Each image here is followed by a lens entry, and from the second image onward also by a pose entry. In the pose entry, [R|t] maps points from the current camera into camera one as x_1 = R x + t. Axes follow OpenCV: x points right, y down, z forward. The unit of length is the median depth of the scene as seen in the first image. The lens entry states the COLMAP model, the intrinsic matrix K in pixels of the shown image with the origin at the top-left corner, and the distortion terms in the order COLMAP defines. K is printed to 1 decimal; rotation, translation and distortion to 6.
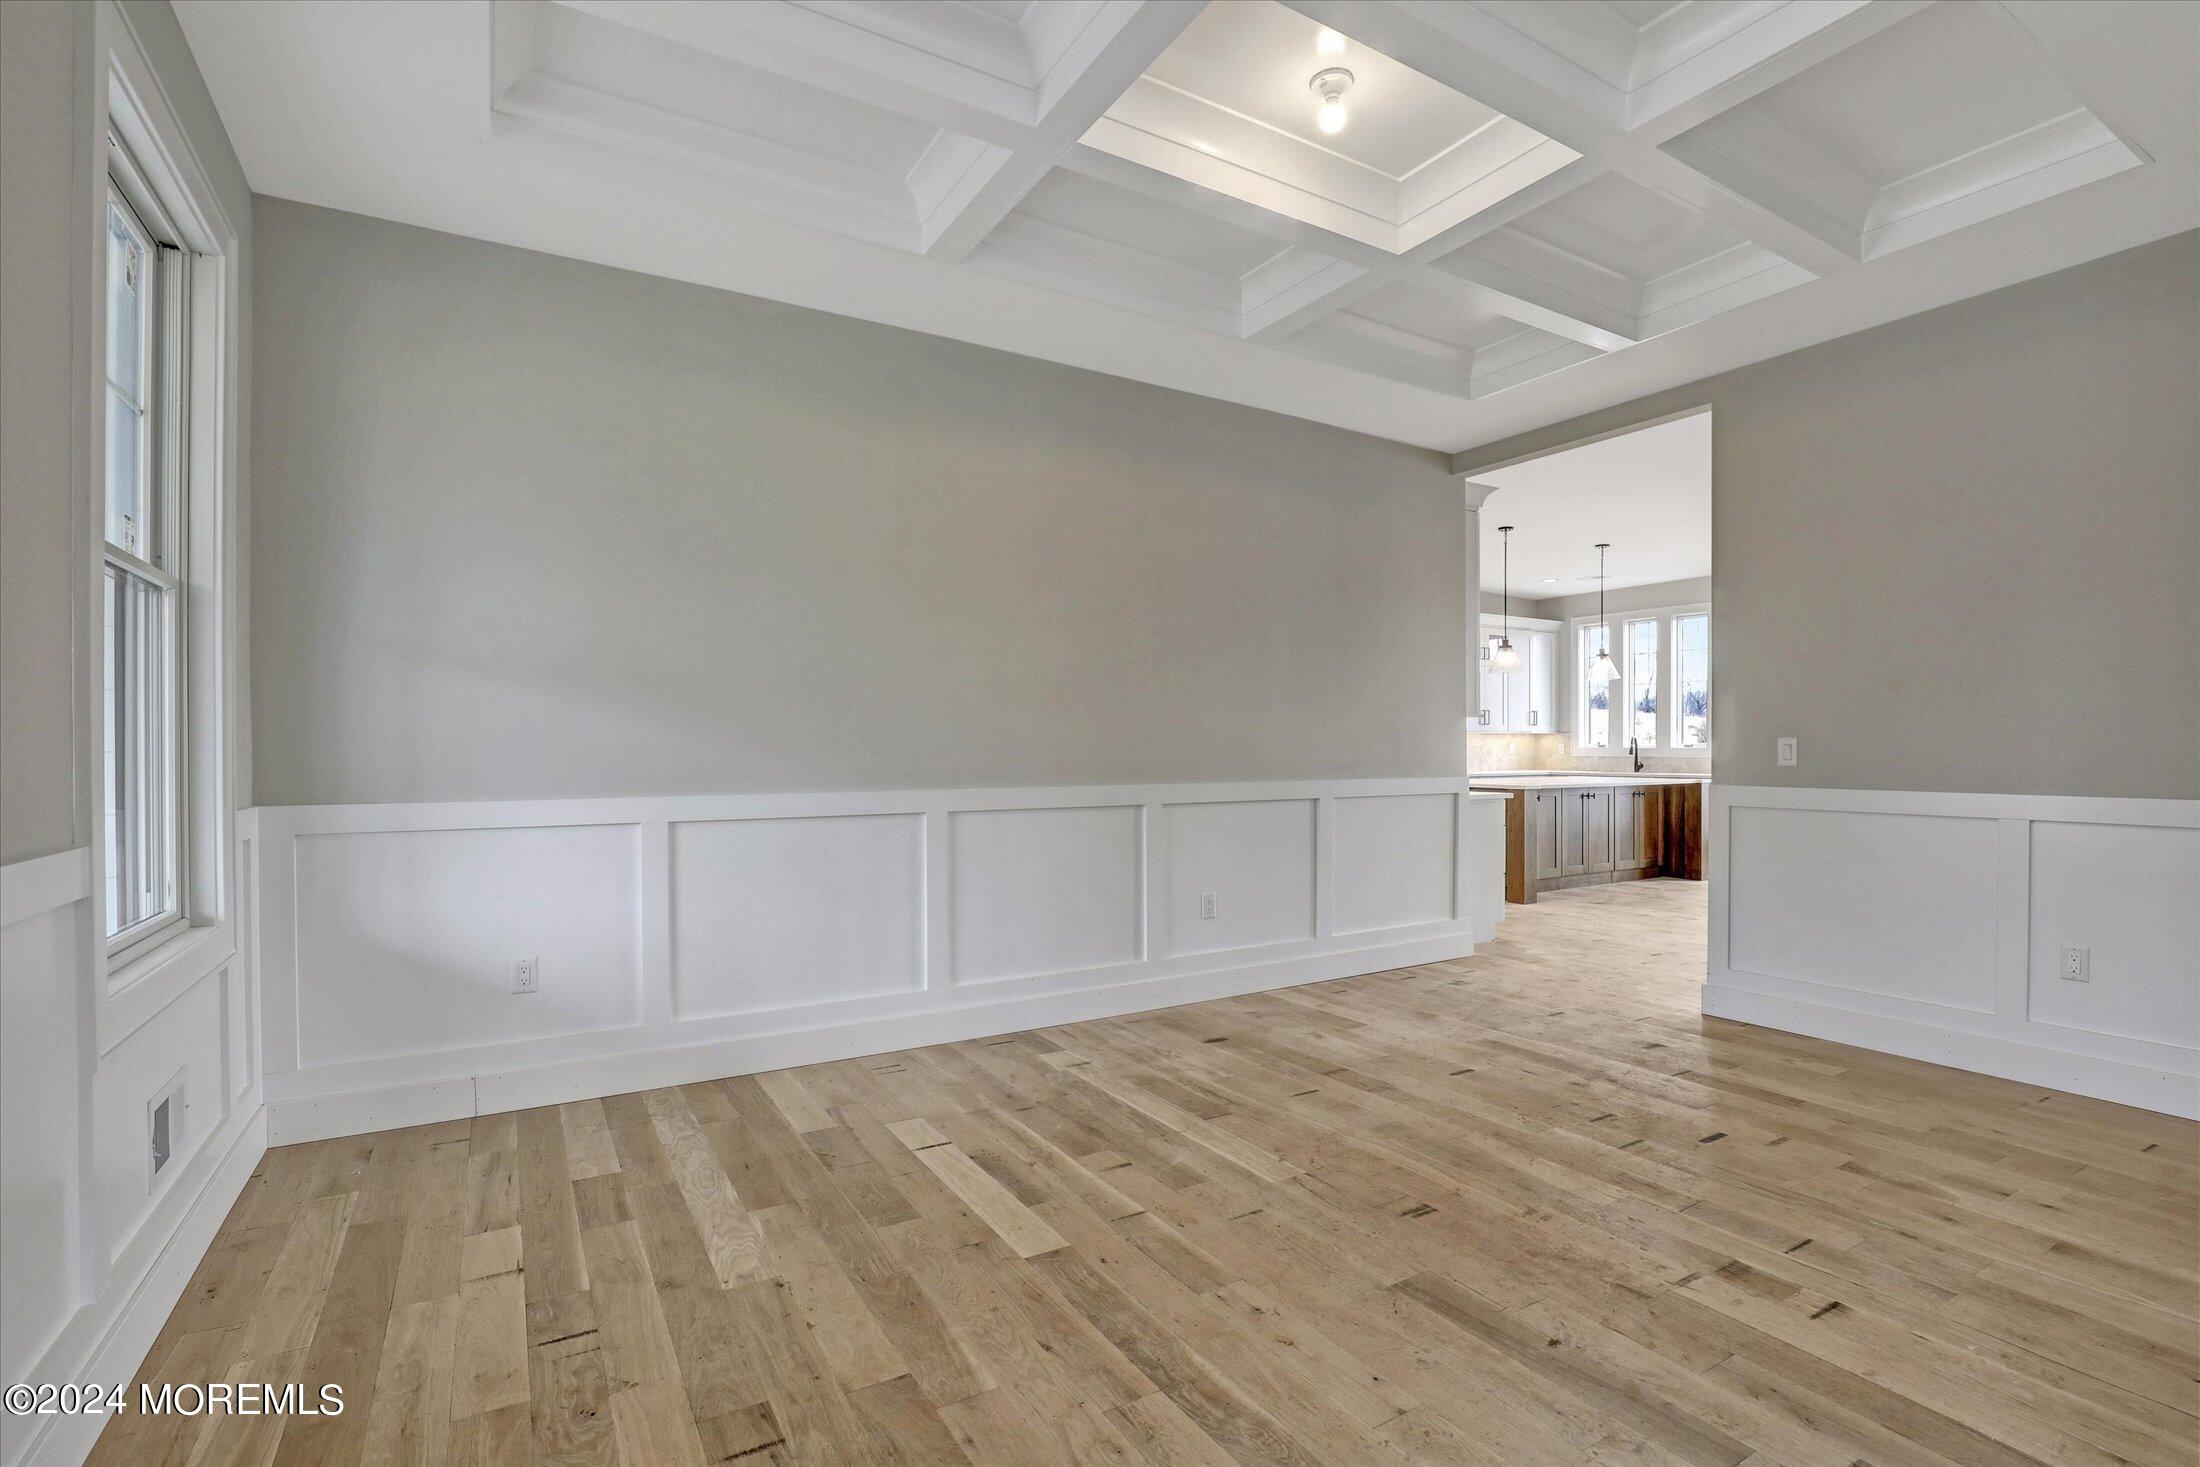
lens RADIAL K [[1015.1, 0, 1101.1], [0, 1015.1, 746.7], [0, 0, 1]] dist [-0.025963, 0.000723]
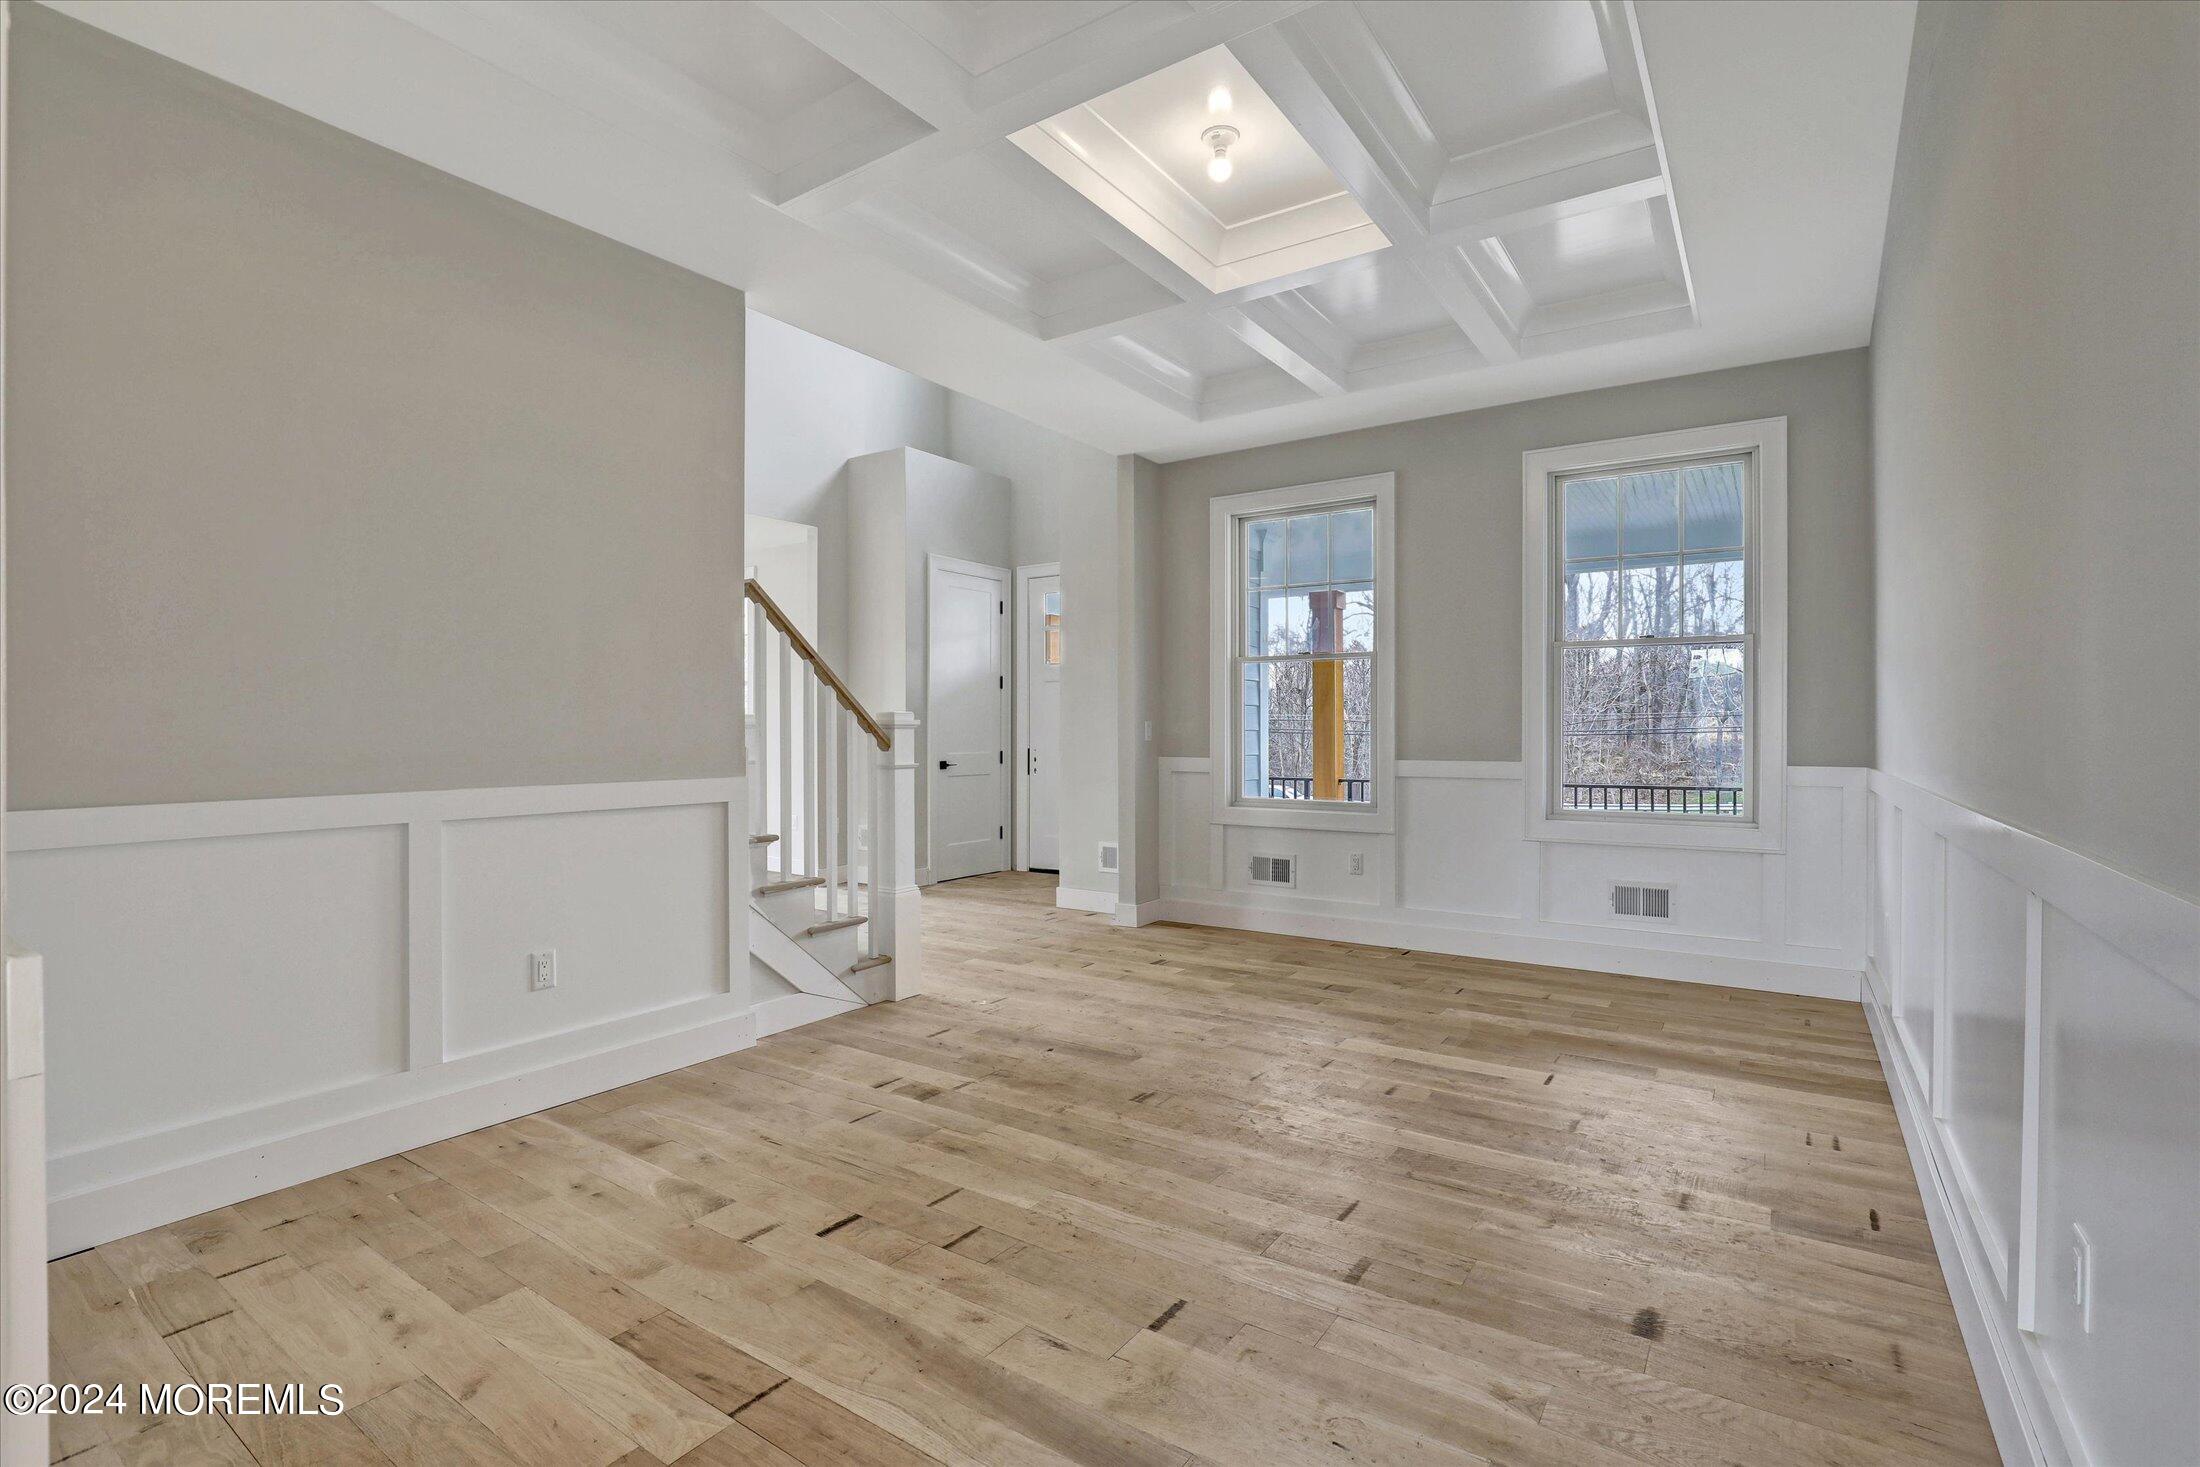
lens RADIAL K [[1015.1, 0, 1101.1], [0, 1015.1, 746.7], [0, 0, 1]] dist [-0.025963, 0.000723]
pose [[-0.910531, 0.008442, -0.413355, 0.810371], [0.001854, 0.999865, 0.016336, 0.003019], [0.413437, 0.014108, -0.910424, 1.949568]]
